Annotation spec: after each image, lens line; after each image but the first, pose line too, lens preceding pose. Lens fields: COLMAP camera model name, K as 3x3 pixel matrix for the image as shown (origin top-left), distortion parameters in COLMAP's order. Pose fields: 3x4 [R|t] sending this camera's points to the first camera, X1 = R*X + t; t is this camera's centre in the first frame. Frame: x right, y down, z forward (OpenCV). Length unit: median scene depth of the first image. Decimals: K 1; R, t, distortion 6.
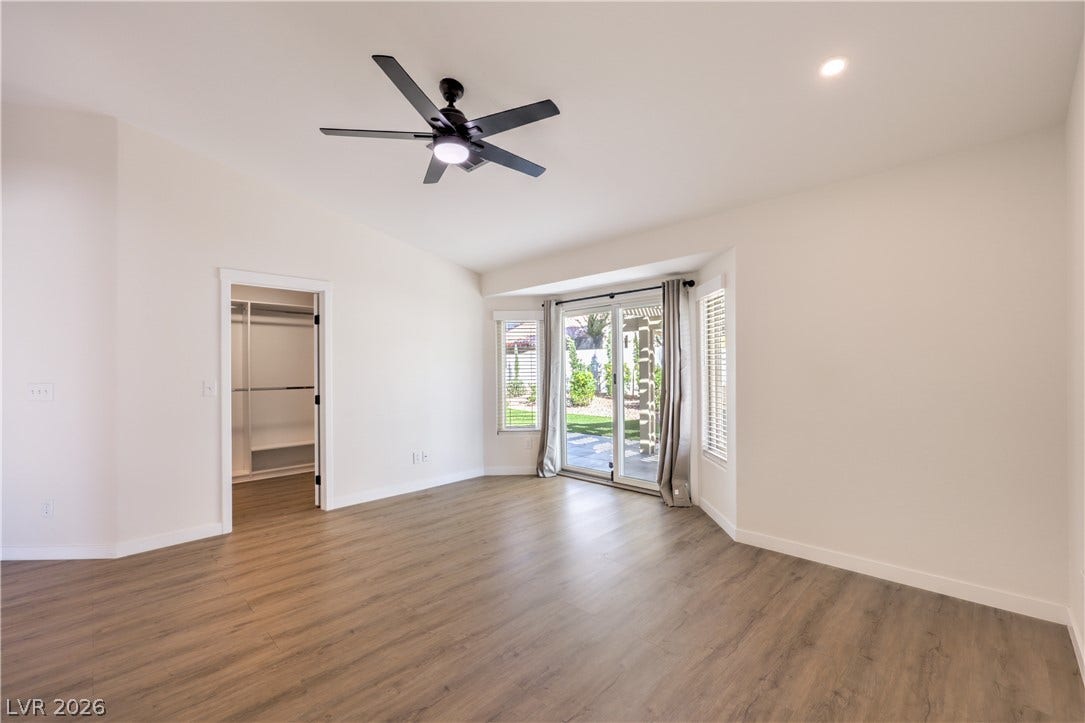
lens RADIAL K [[446.0, 0, 553.3], [0, 446.0, 361.4], [0, 0, 1]] dist [-0.001293, -0.000171]
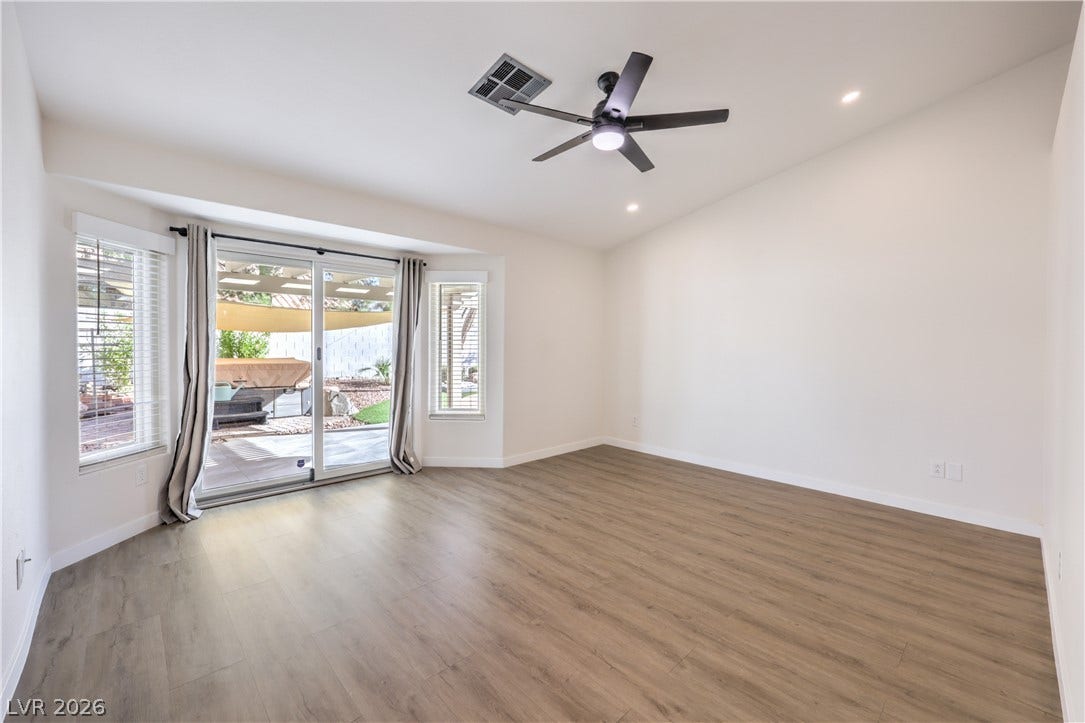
lens RADIAL K [[442.8, 0, 547.4], [0, 442.8, 356.8], [0, 0, 1]] dist [-0.001256, -0.000007]
pose [[0.039640, -0.010465, 0.999159, -0.904624], [-0.023330, 0.999663, 0.011396, 0.034408], [-0.998942, -0.023762, 0.039382, 0.763588]]
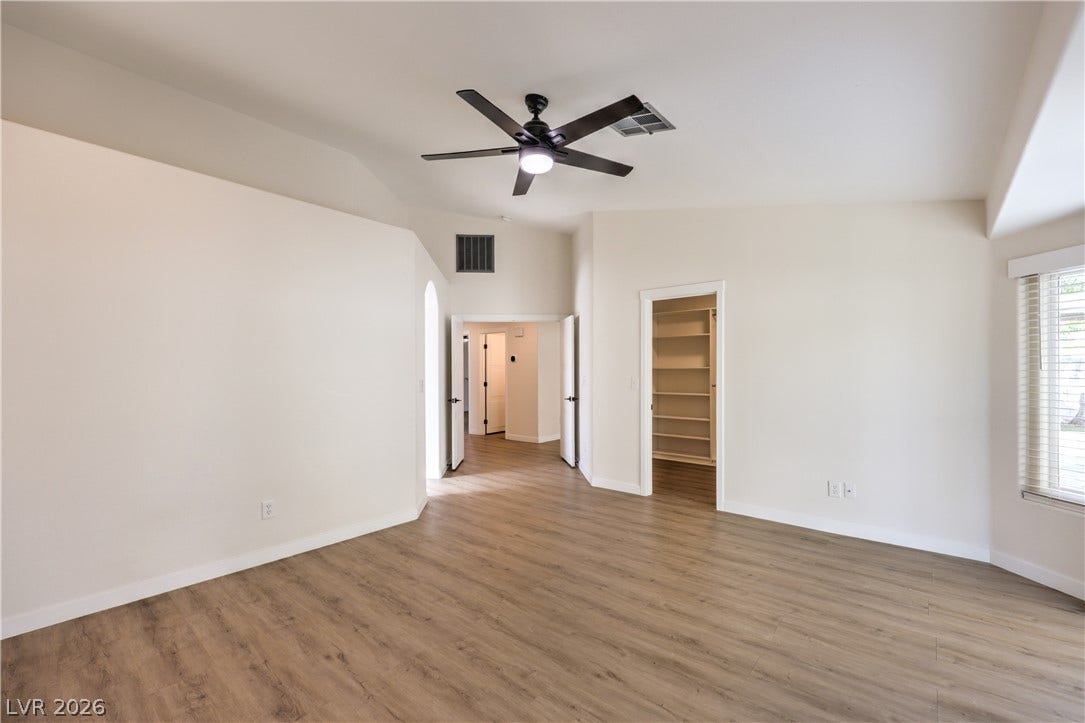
lens RADIAL K [[449.3, 0, 542.5], [0, 449.3, 361.5], [0, 0, 1]] dist [-0.000715, -0.000102]
pose [[0.064161, -0.004947, -0.997927, 0.567999], [0.020775, 0.999778, -0.003621, -0.003511], [0.997723, -0.020500, 0.064249, 0.656968]]
